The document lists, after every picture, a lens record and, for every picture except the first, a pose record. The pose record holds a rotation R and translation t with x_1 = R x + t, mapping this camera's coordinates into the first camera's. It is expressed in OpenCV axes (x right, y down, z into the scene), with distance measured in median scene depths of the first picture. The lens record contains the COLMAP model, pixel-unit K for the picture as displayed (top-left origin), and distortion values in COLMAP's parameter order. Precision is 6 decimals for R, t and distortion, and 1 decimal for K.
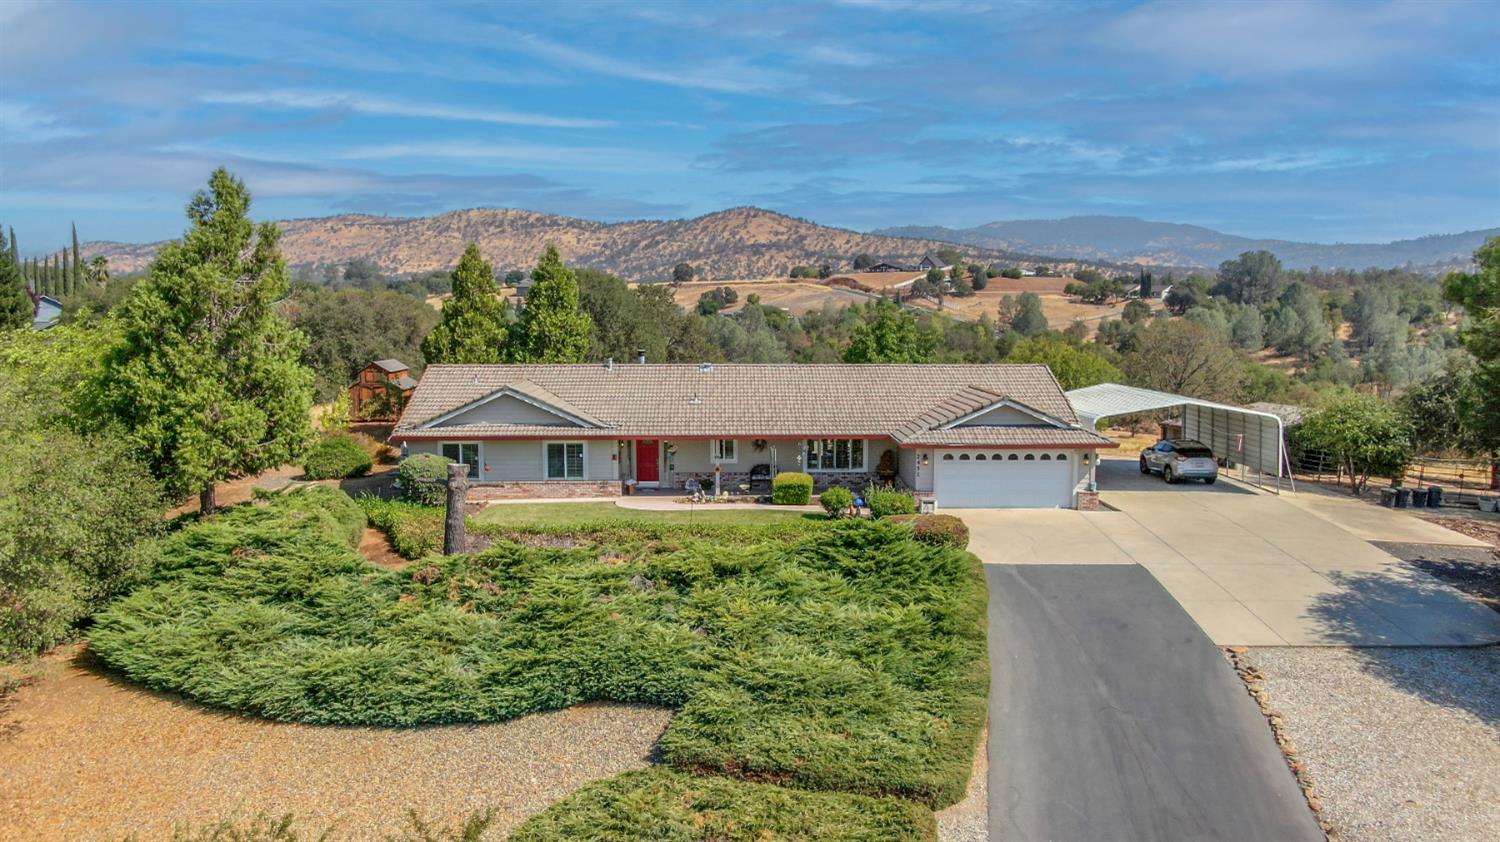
lens RADIAL K [[1124.2, 0, 750.0], [0, 1124.2, 421.0], [0, 0, 1]] dist [0.003026, 0.000729]
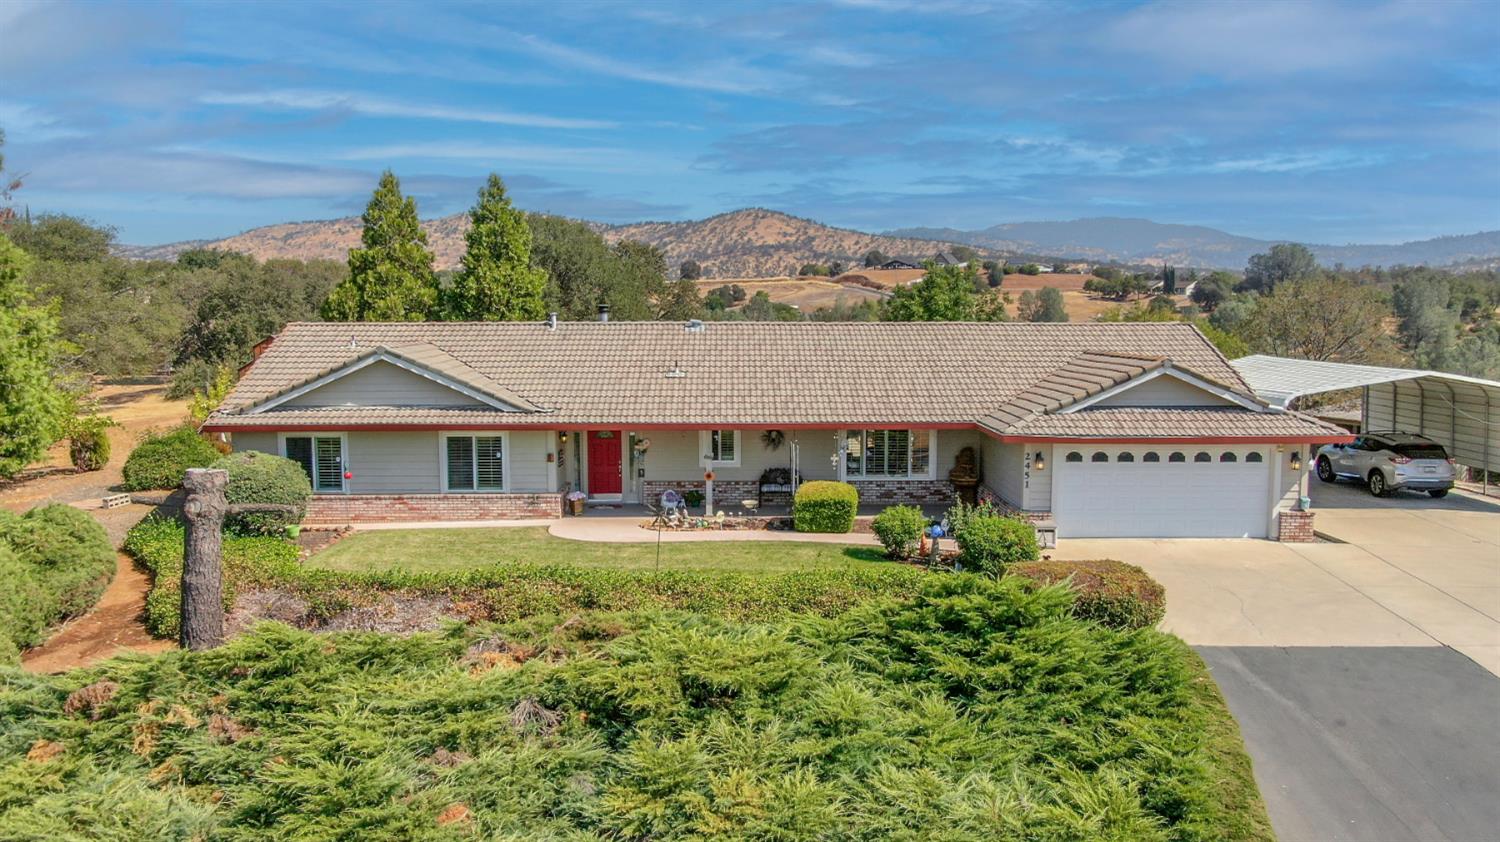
lens RADIAL K [[1124.2, 0, 750.0], [0, 1124.2, 421.0], [0, 0, 1]] dist [0.003026, 0.000729]
pose [[0.999972, -0.000259, -0.007523, -0.000209], [0.000242, 0.999998, -0.002205, 0.012839], [0.007524, 0.002203, 0.999969, 0.360180]]
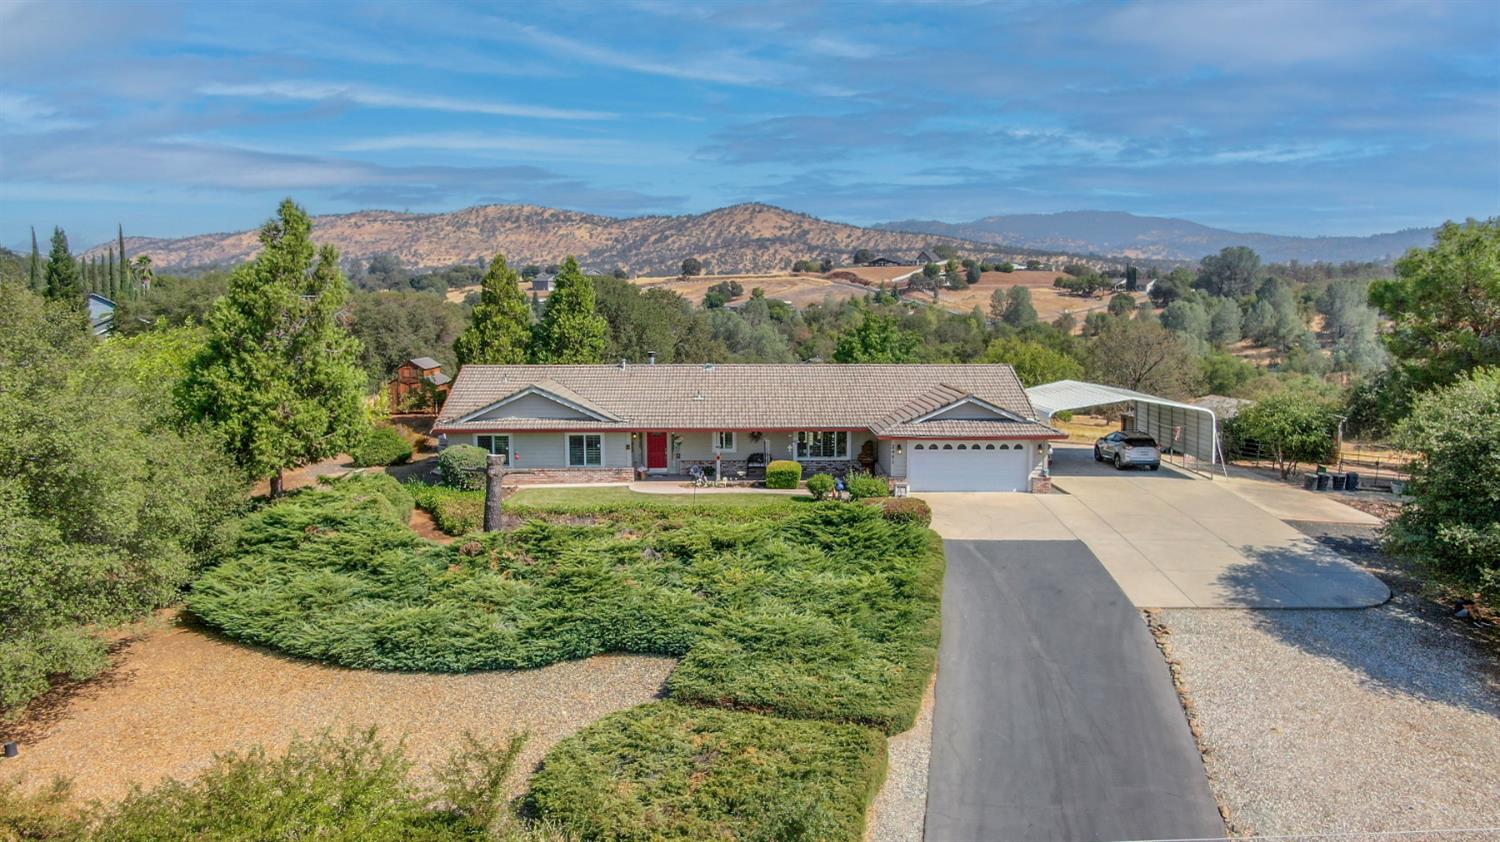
lens RADIAL K [[1076.1, 0, 750.0], [0, 1076.1, 421.0], [0, 0, 1]] dist [0.002266, 0.000886]
pose [[0.999986, -0.000990, -0.005257, 0.009486], [0.001055, 0.999924, 0.012312, -0.007981], [0.005244, -0.012317, 0.999910, -0.094013]]
